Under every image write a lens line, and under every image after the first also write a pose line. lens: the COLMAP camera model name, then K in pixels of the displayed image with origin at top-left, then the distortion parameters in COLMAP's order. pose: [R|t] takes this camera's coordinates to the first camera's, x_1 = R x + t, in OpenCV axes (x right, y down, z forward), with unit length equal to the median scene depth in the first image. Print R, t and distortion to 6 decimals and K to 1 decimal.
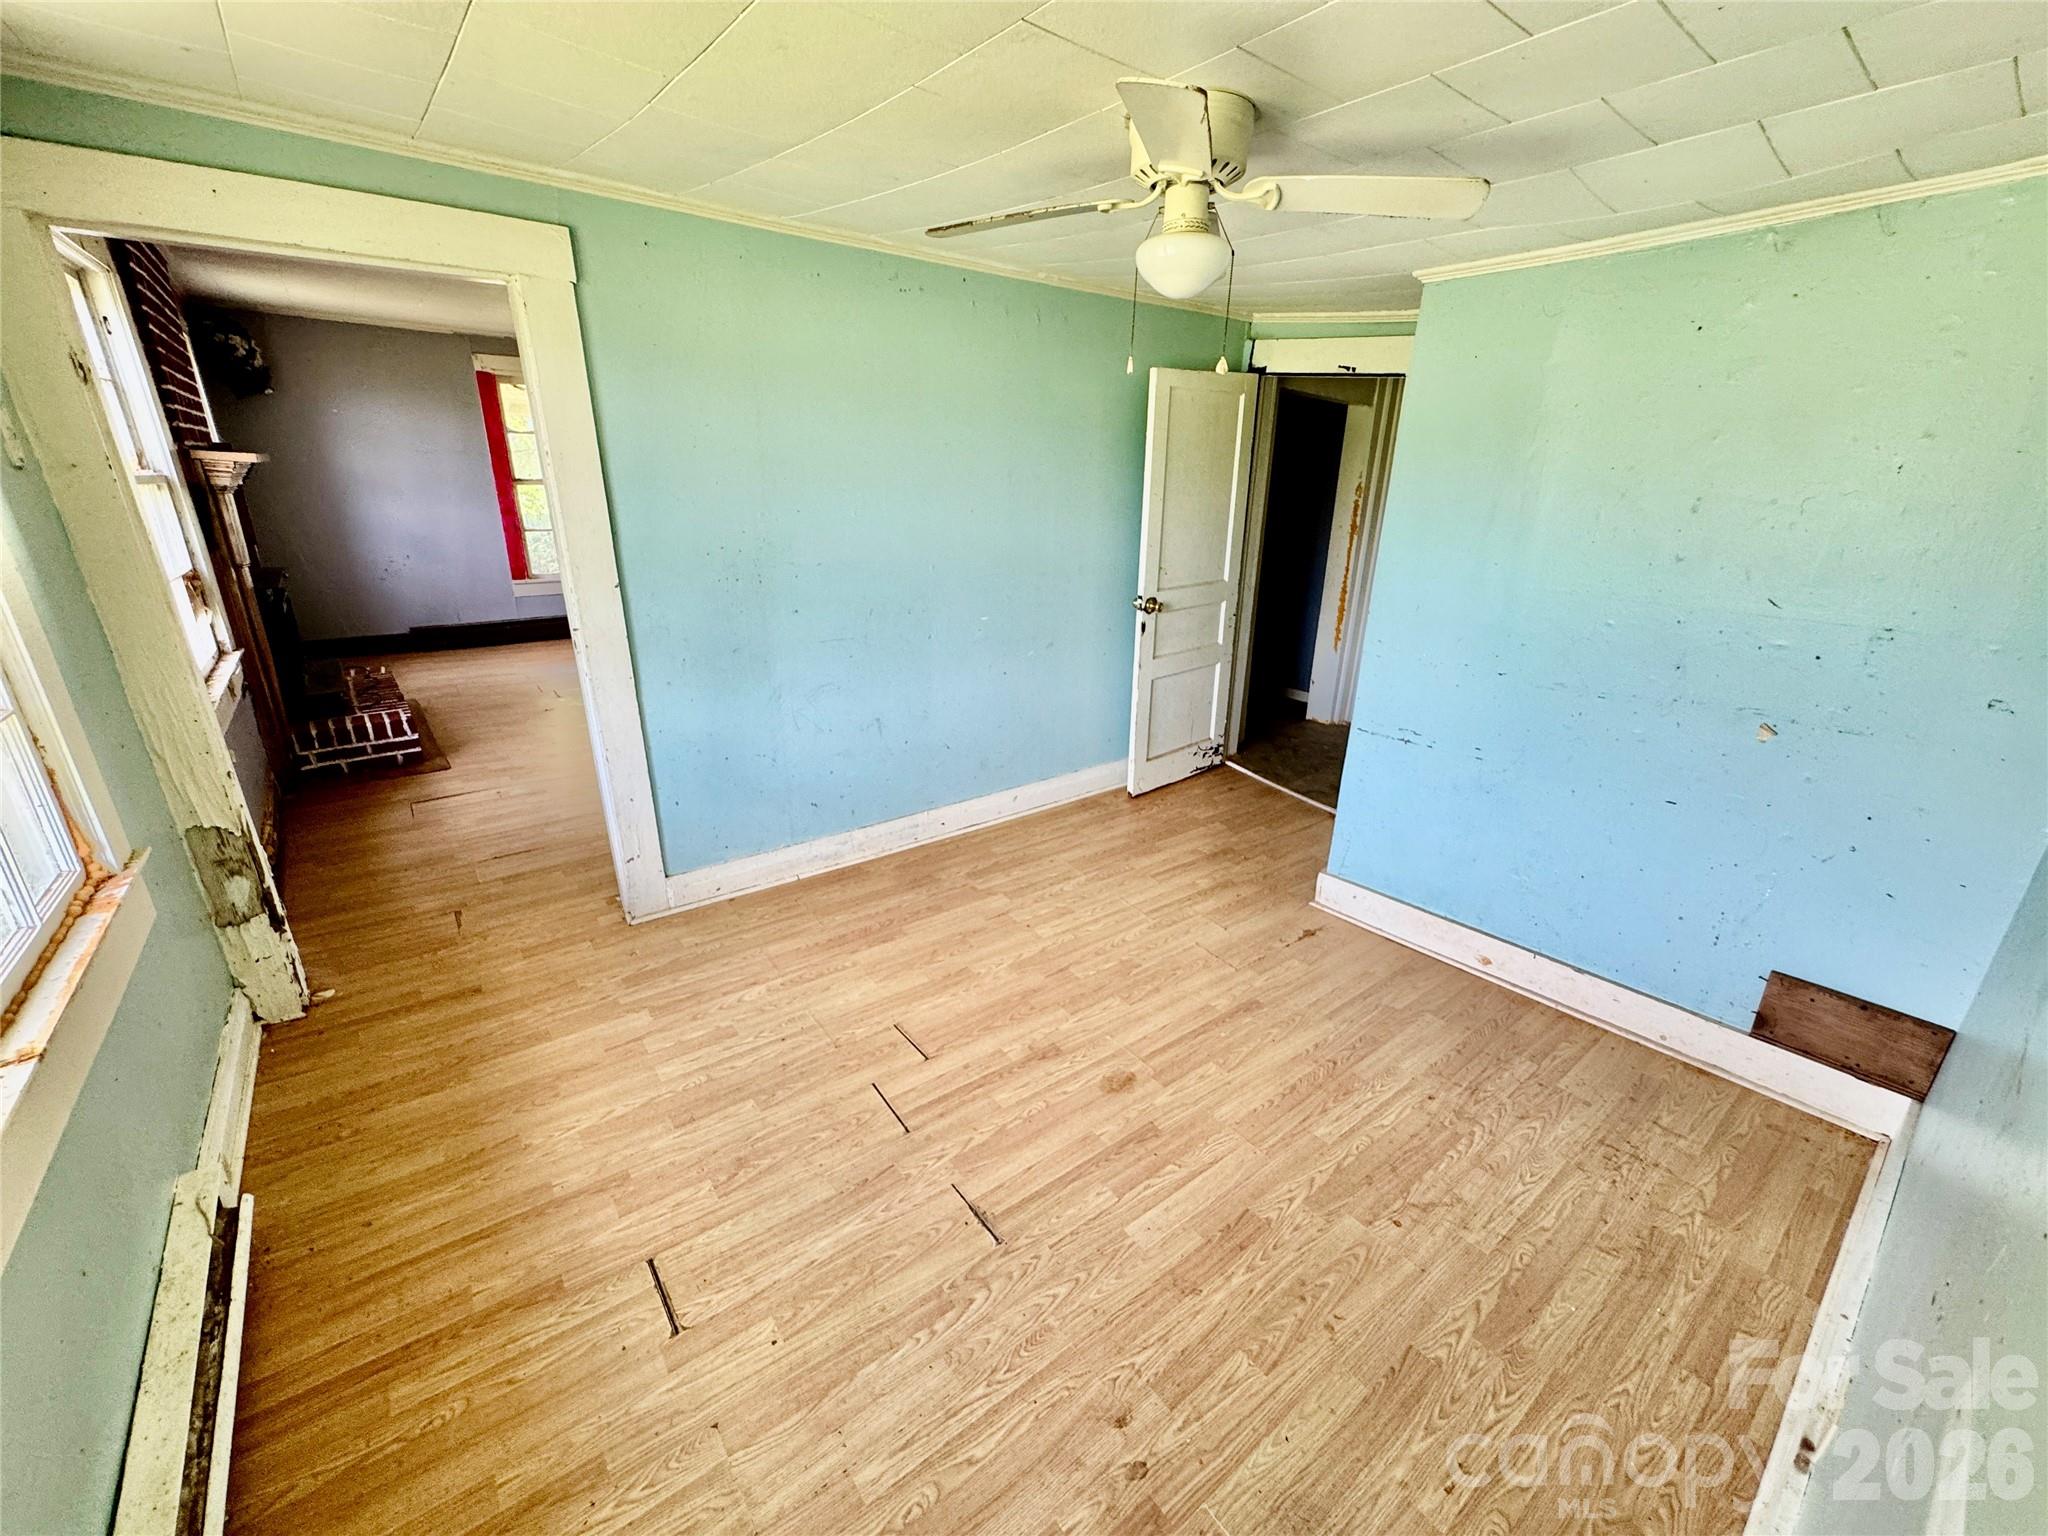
lens RADIAL K [[822.6, 0, 1021.3], [0, 822.6, 764.3], [0, 0, 1]] dist [-0.002553, -0.000280]
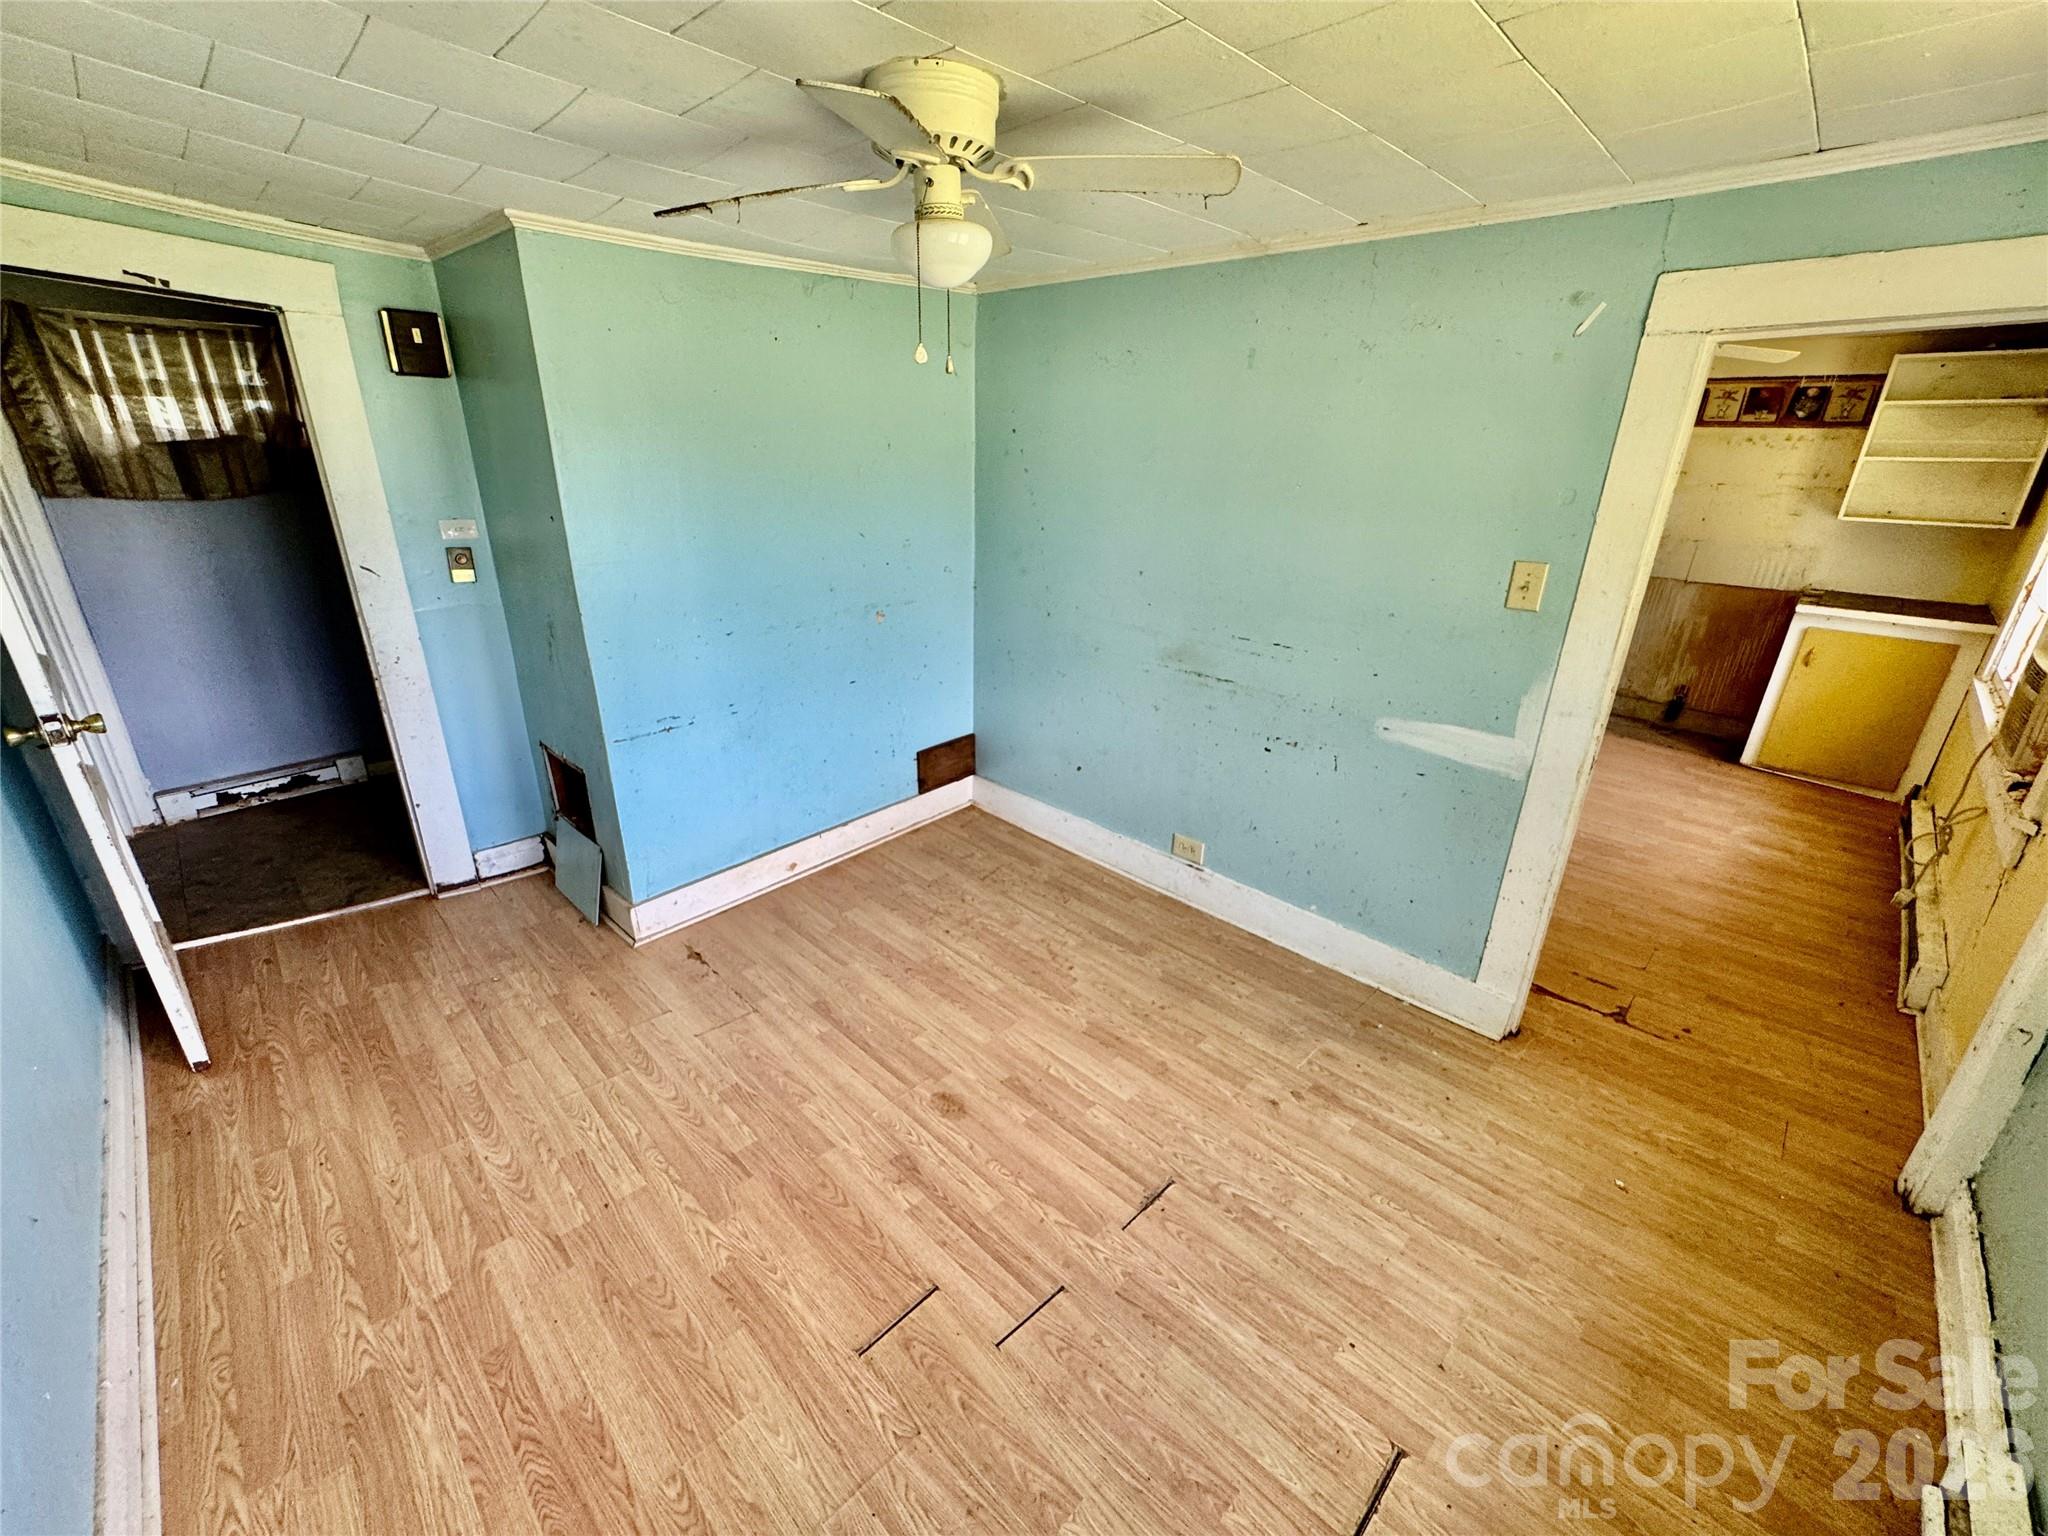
lens RADIAL K [[822.6, 0, 1021.3], [0, 822.6, 764.3], [0, 0, 1]] dist [-0.002553, -0.000280]
pose [[-0.123913, -0.379492, 0.916860, -0.645142], [0.317301, 0.860315, 0.398971, -0.325384], [-0.940194, 0.340359, 0.013809, 0.795476]]
